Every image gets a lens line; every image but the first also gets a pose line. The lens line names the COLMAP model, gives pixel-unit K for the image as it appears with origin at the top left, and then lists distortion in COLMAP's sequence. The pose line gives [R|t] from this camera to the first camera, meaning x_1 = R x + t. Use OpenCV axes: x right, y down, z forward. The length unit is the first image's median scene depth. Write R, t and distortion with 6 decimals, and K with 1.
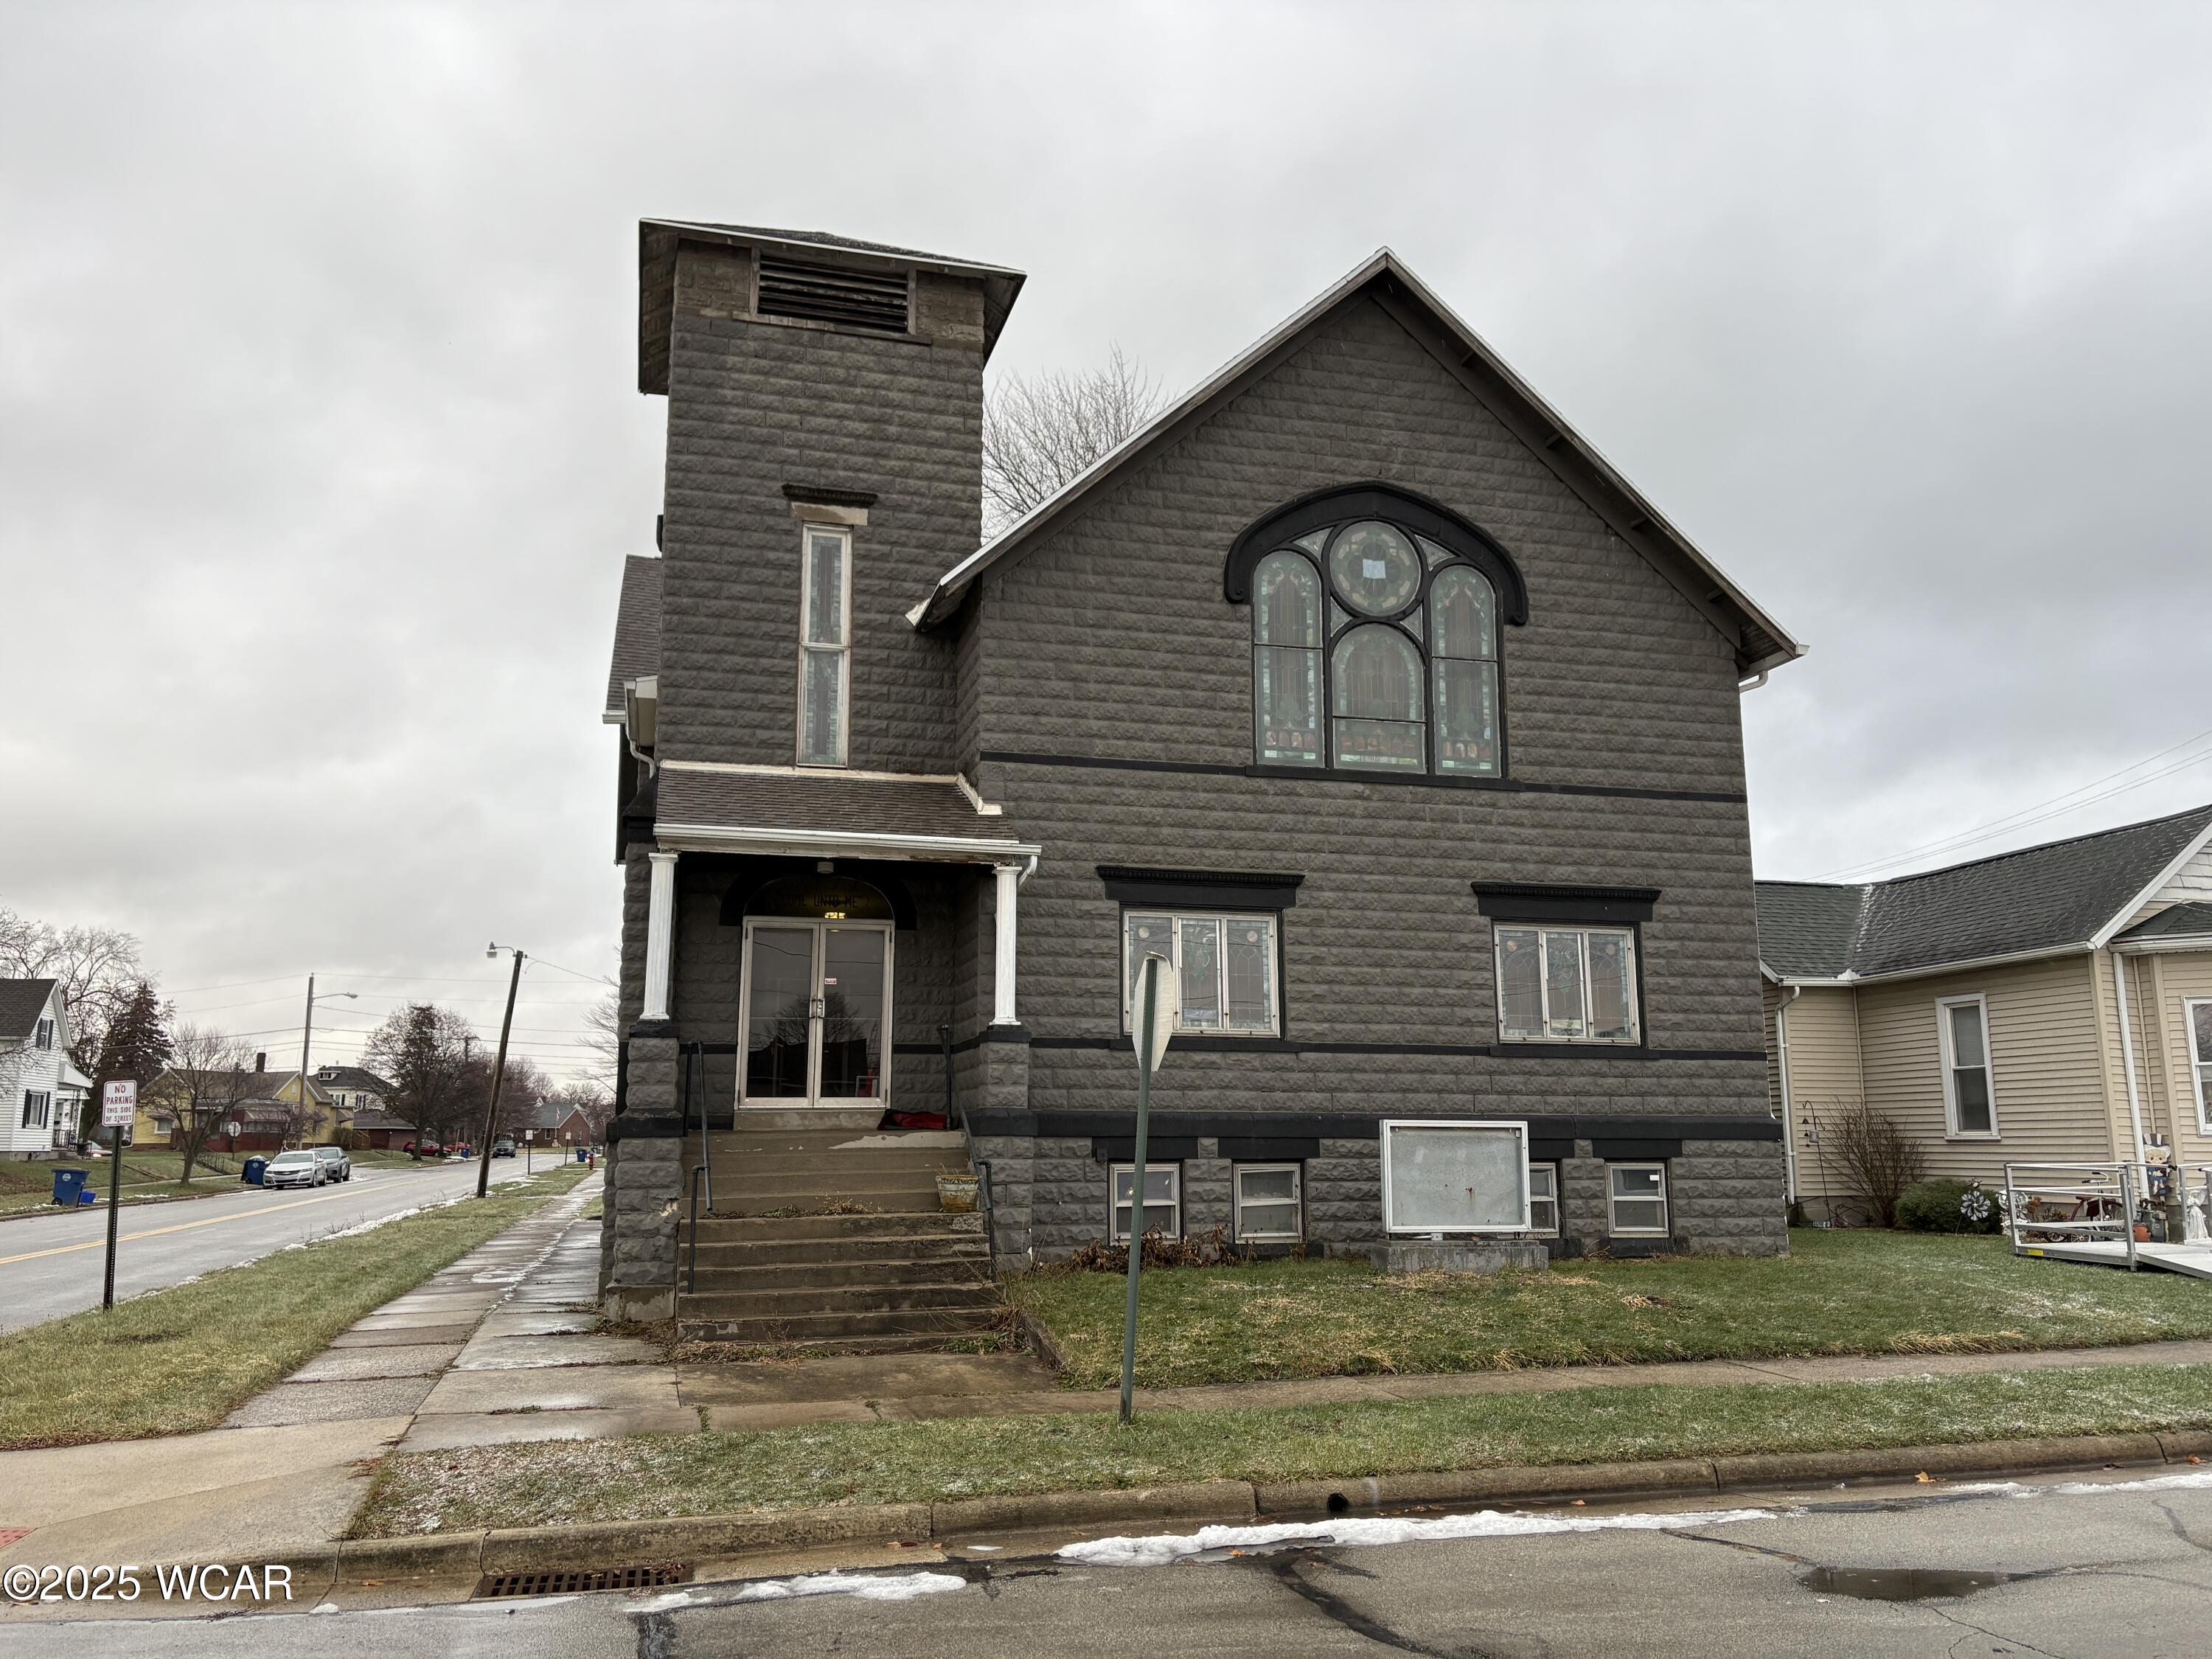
lens RADIAL K [[1605.3, 0, 1102.4], [0, 1605.3, 808.0], [0, 0, 1]] dist [0.045423, -0.033569]
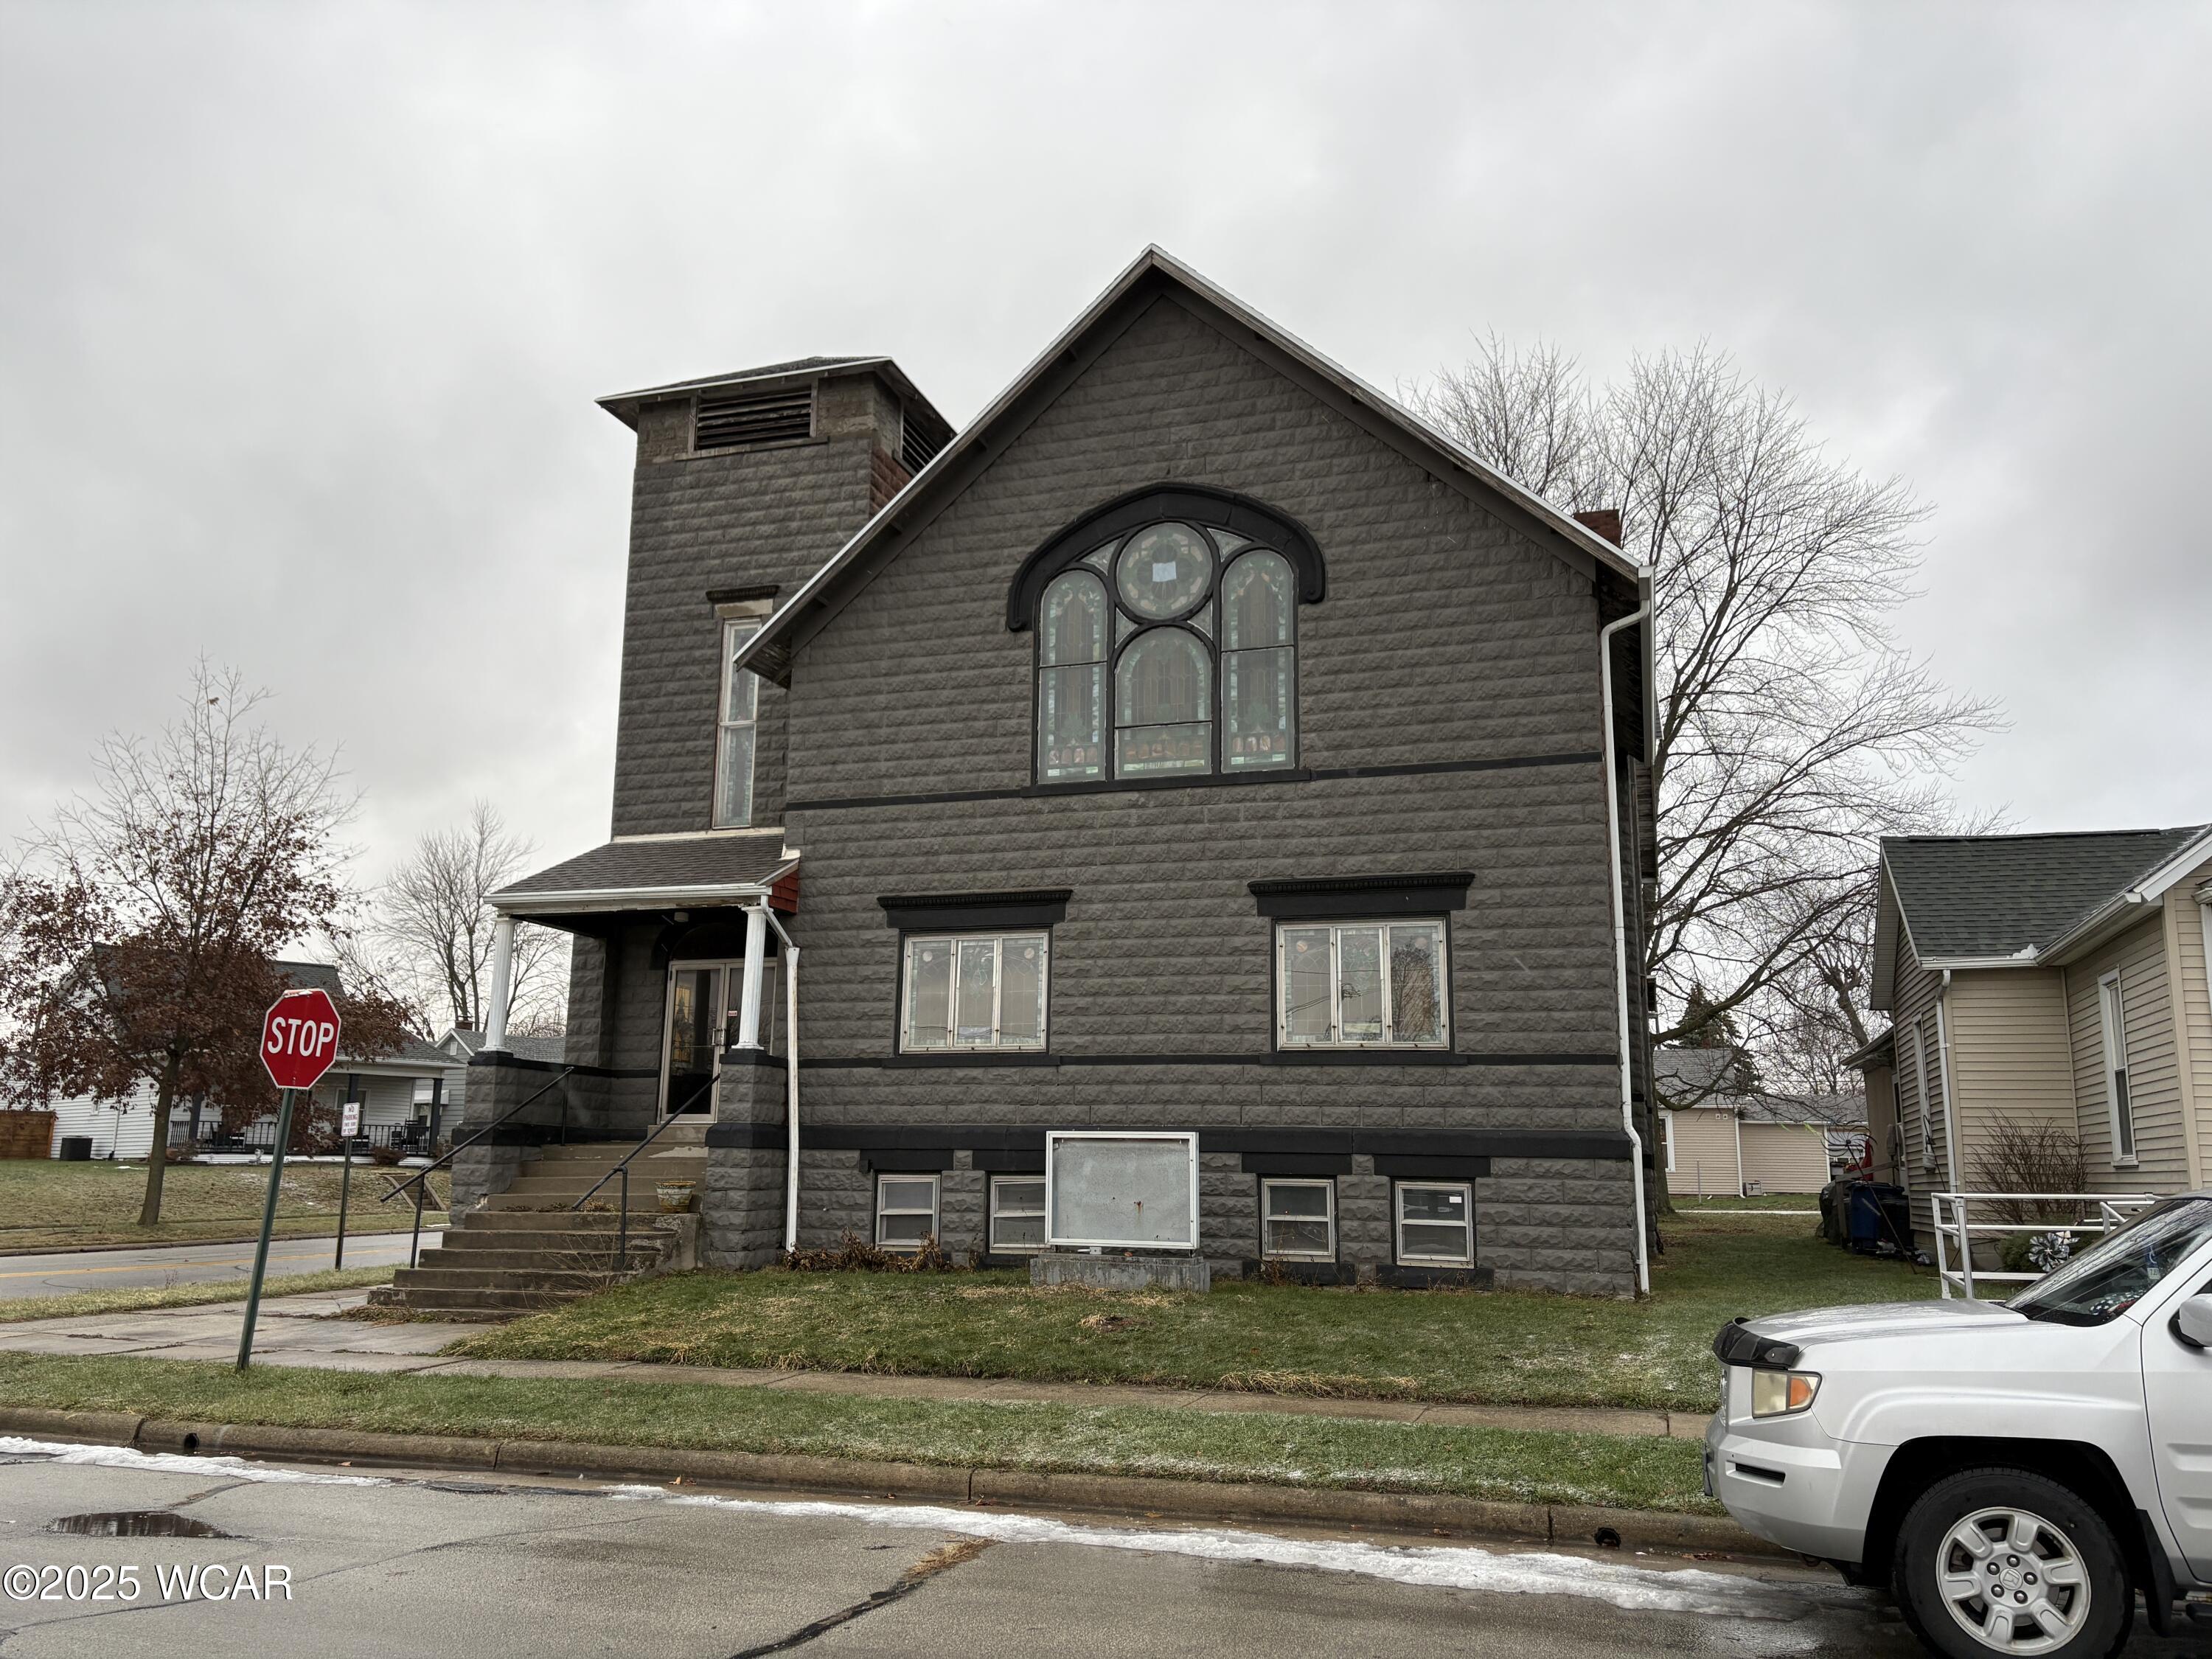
lens RADIAL K [[1605.3, 0, 1124.2], [0, 1605.3, 805.2], [0, 0, 1]] dist [0.045423, -0.033569]
pose [[0.849439, -0.103429, -0.517451, 0.654520], [0.094440, 0.994568, -0.043764, 0.034810], [0.519167, -0.011694, 0.854593, 0.150794]]
